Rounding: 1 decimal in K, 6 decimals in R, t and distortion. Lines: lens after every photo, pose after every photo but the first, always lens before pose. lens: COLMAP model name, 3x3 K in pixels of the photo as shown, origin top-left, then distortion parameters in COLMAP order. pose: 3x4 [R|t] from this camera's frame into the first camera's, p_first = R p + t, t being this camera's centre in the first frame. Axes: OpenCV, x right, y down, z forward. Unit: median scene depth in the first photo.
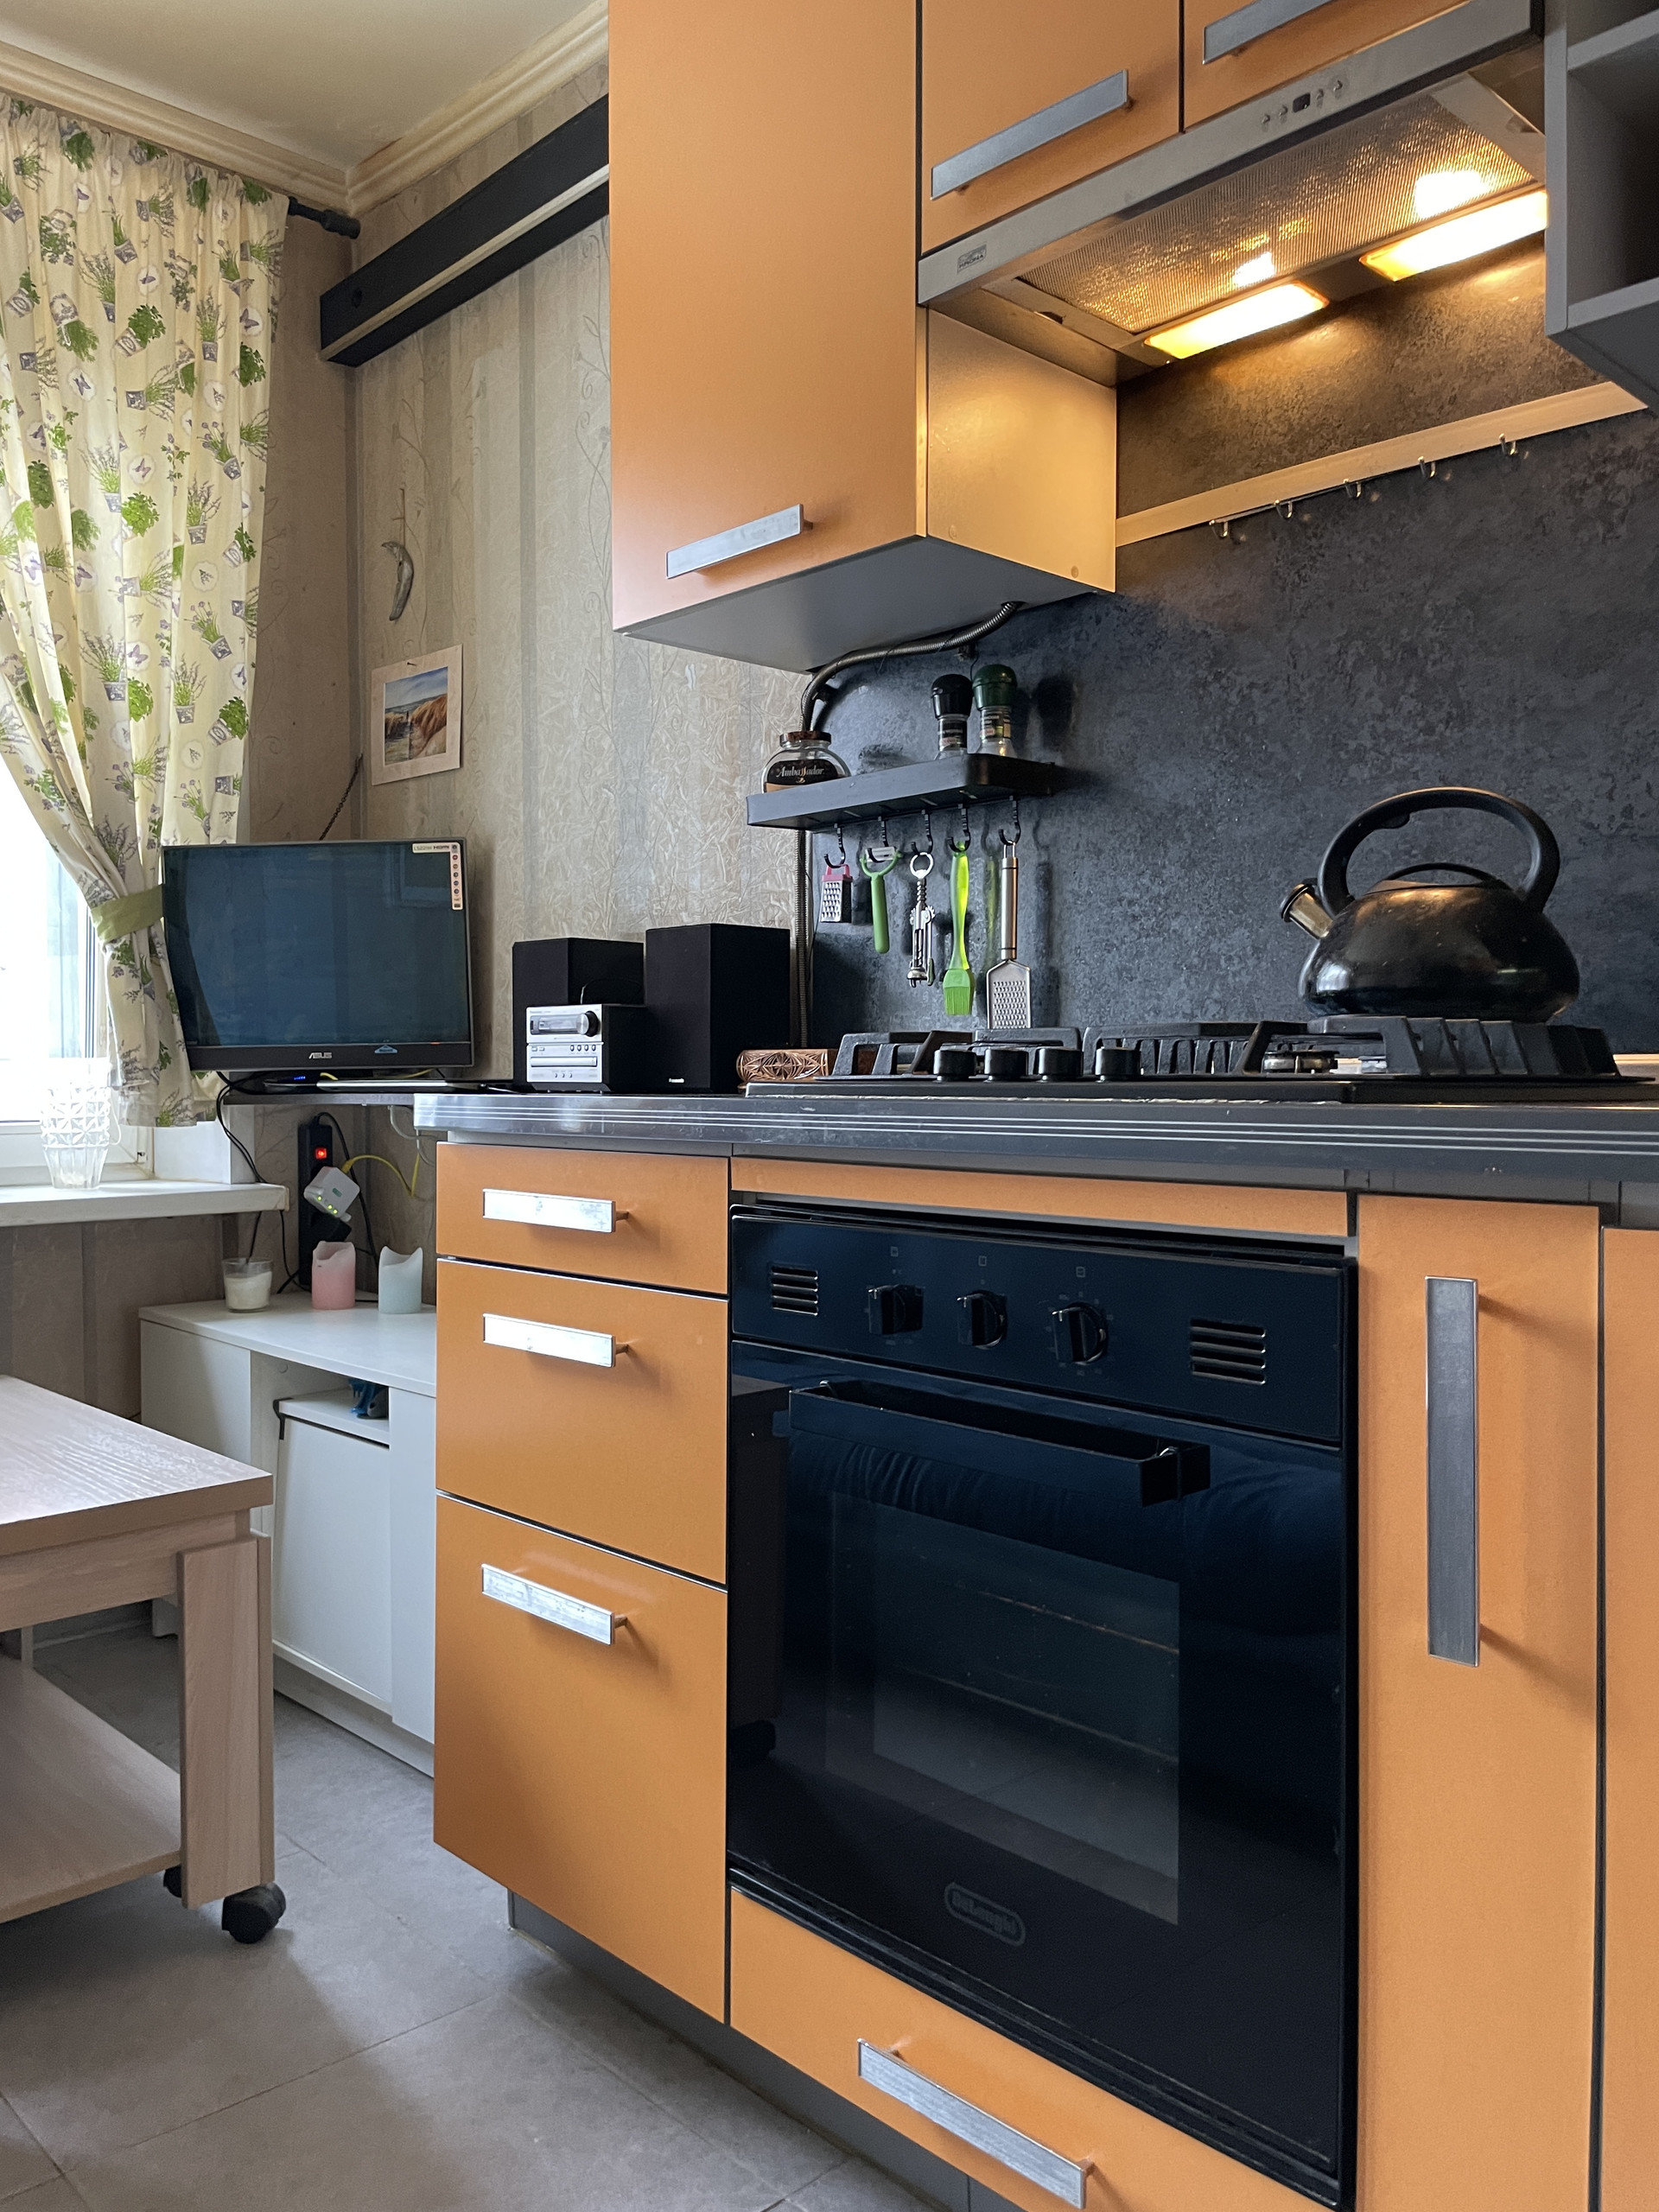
lens RADIAL K [[1703.0, 0, 824.5], [0, 1703.0, 1119.6], [0, 0, 1]] dist [0.086197, -0.118204]
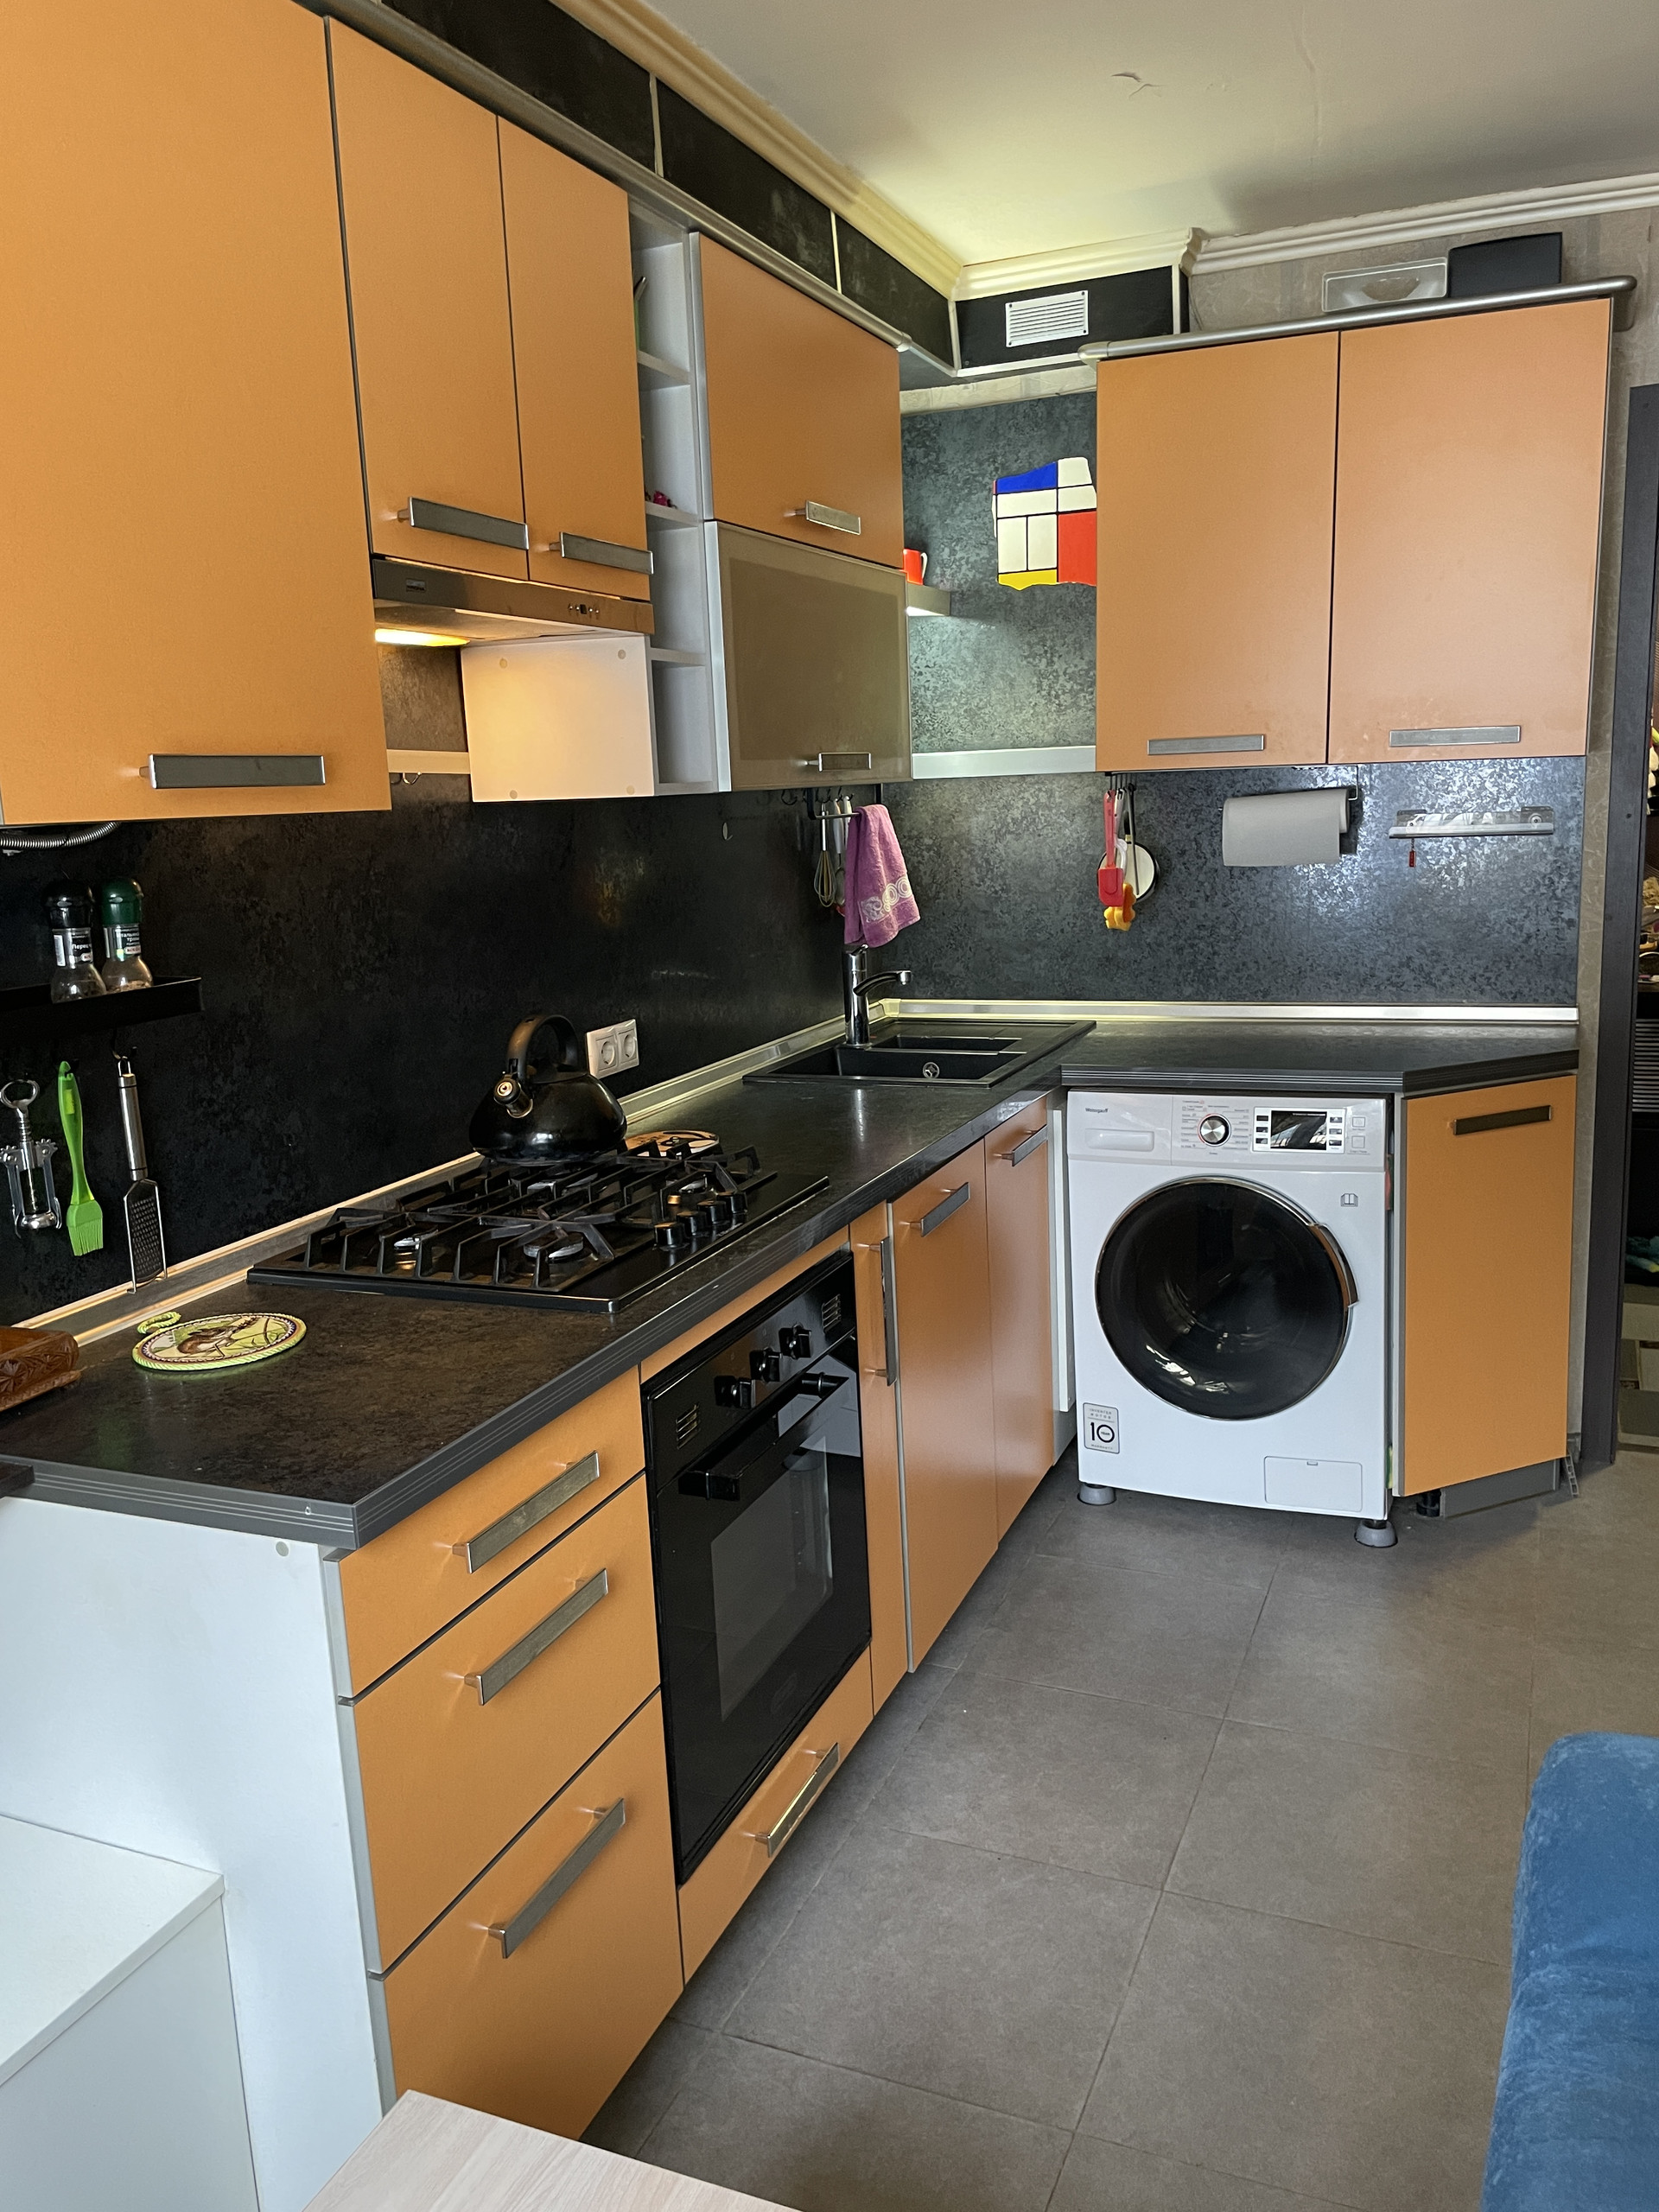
lens RADIAL K [[1703.0, 0, 829.7], [0, 1703.0, 1119.1], [0, 0, 1]] dist [0.086197, -0.118204]
pose [[-0.379755, -0.164017, 0.910431, -0.776860], [0.061911, 0.977445, 0.201914, -0.251484], [-0.923013, 0.133044, -0.361035, 0.830134]]
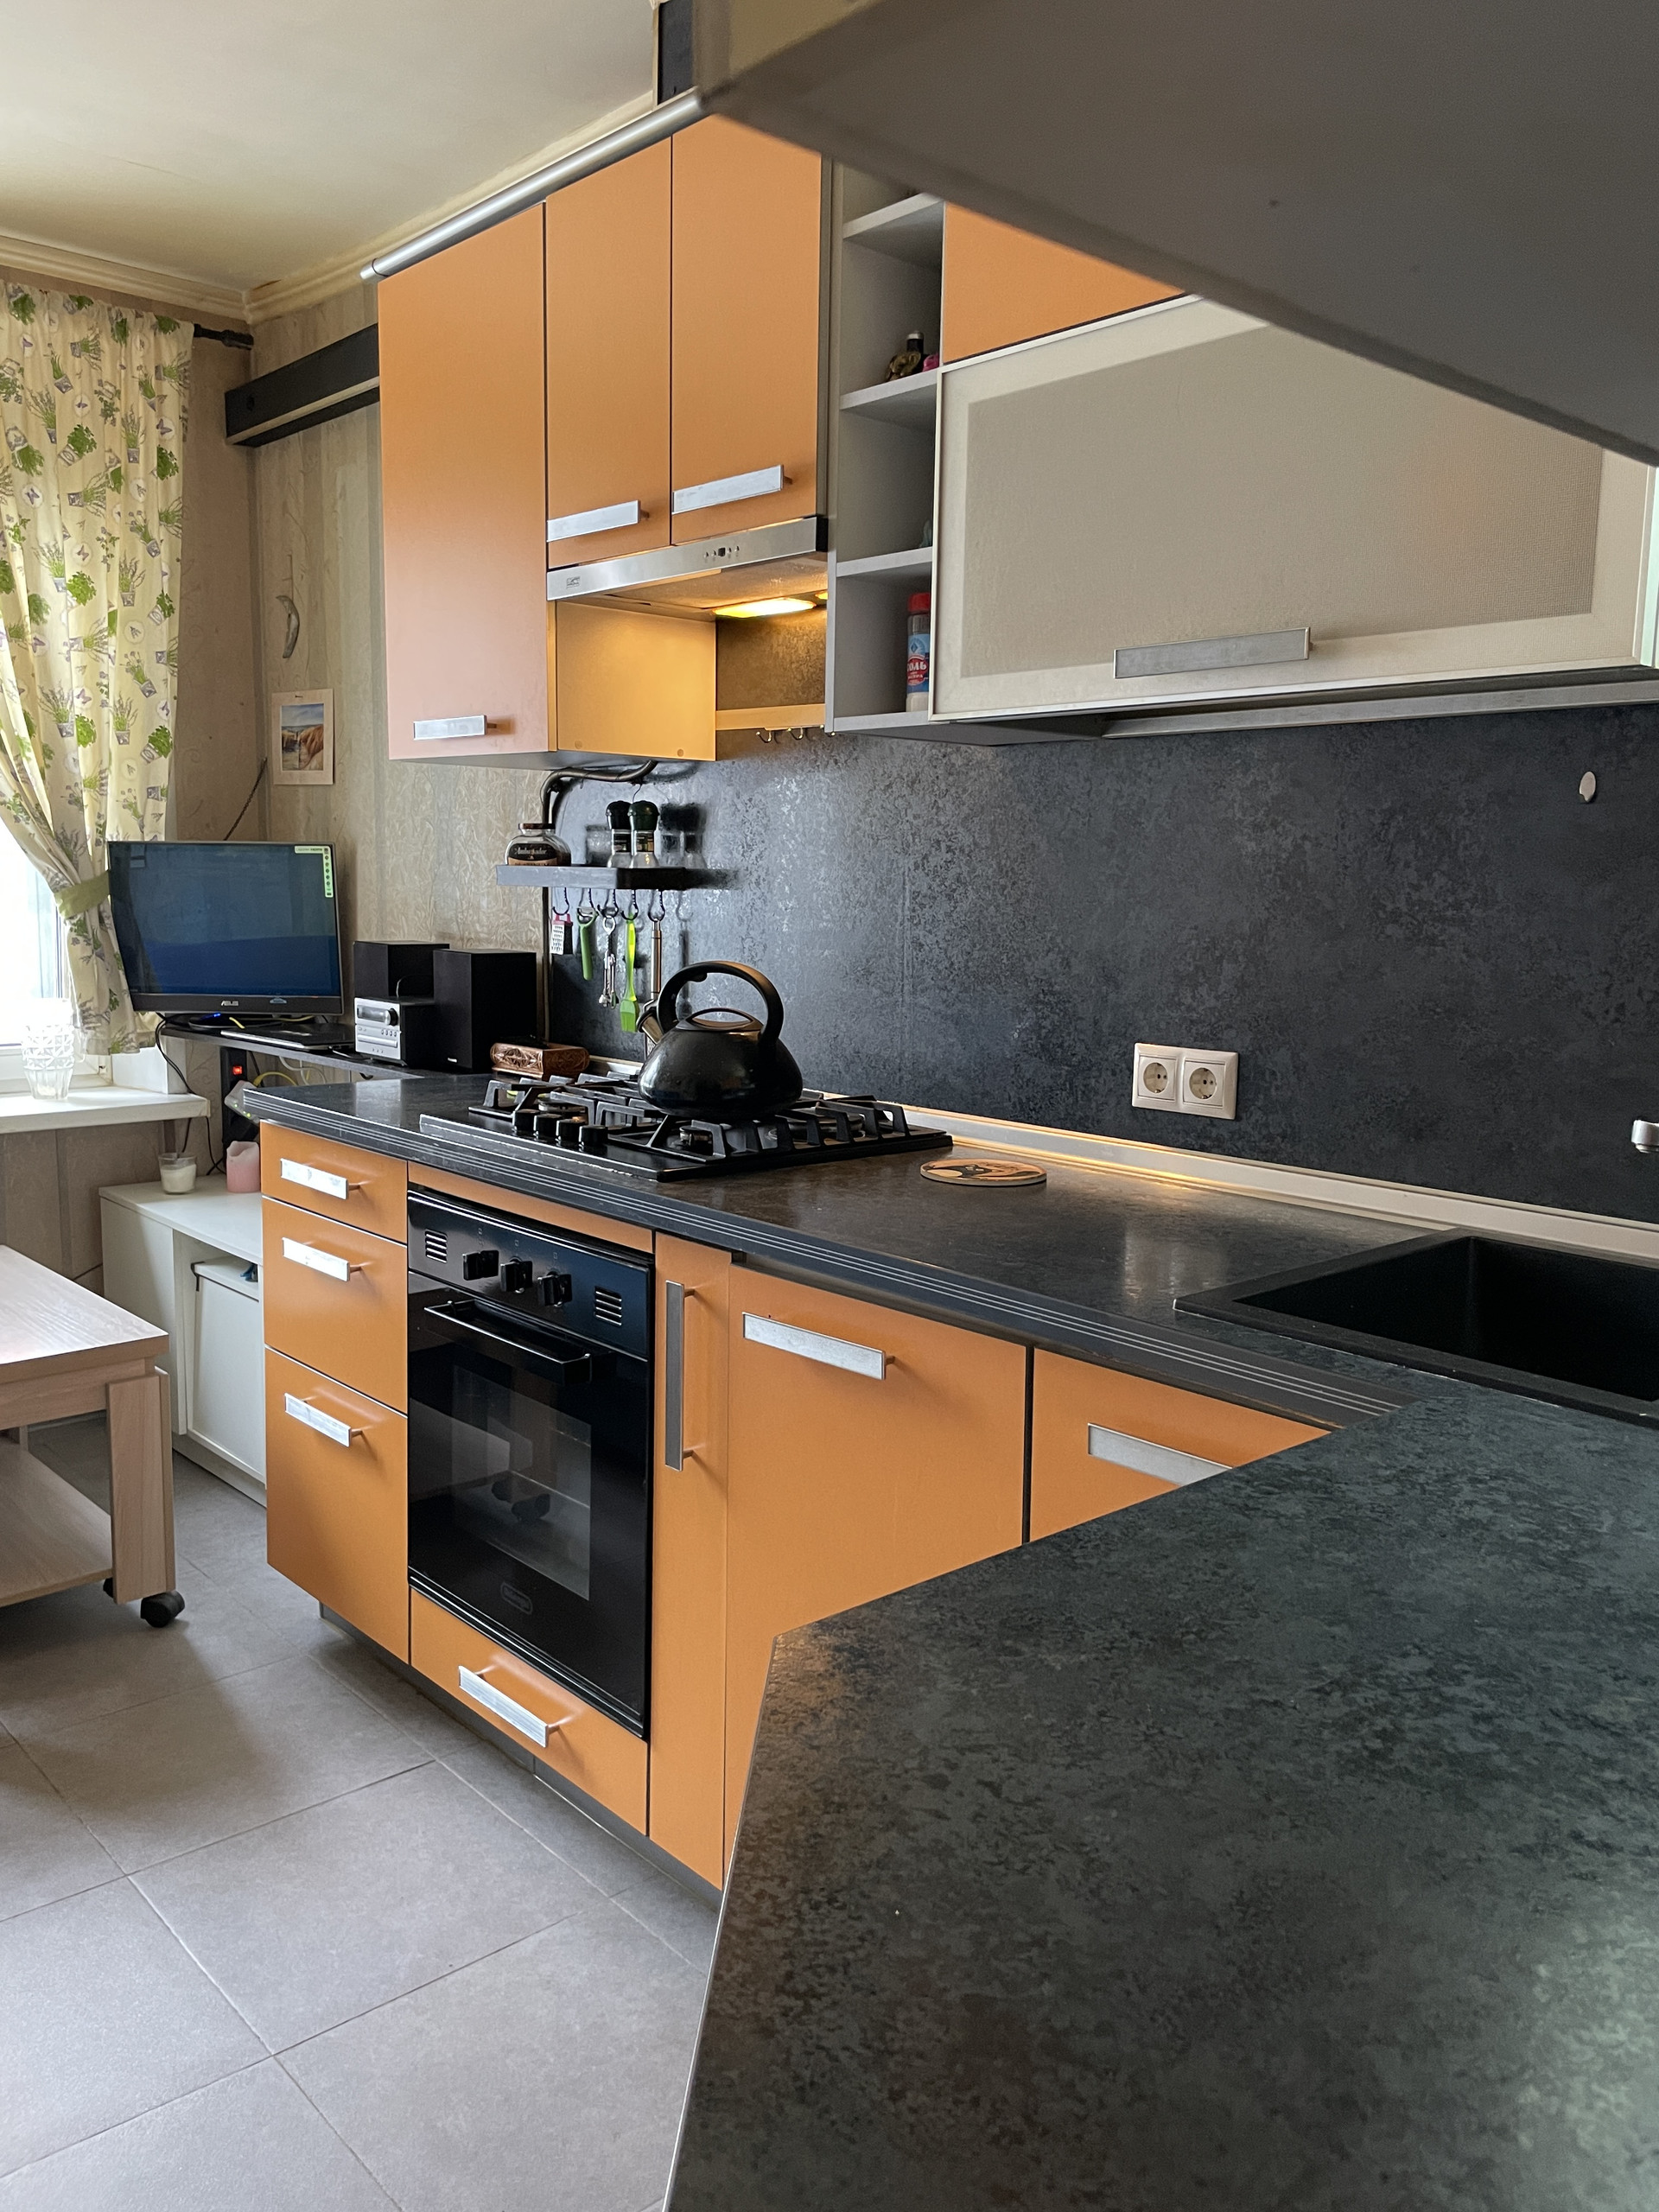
lens RADIAL K [[1703.0, 0, 844.5], [0, 1703.0, 1099.9], [0, 0, 1]] dist [0.086197, -0.118204]
pose [[0.999722, 0.020211, -0.012151, 0.206705], [-0.018787, 0.994011, 0.107651, -0.119408], [0.014254, -0.107393, 0.994114, -0.336325]]
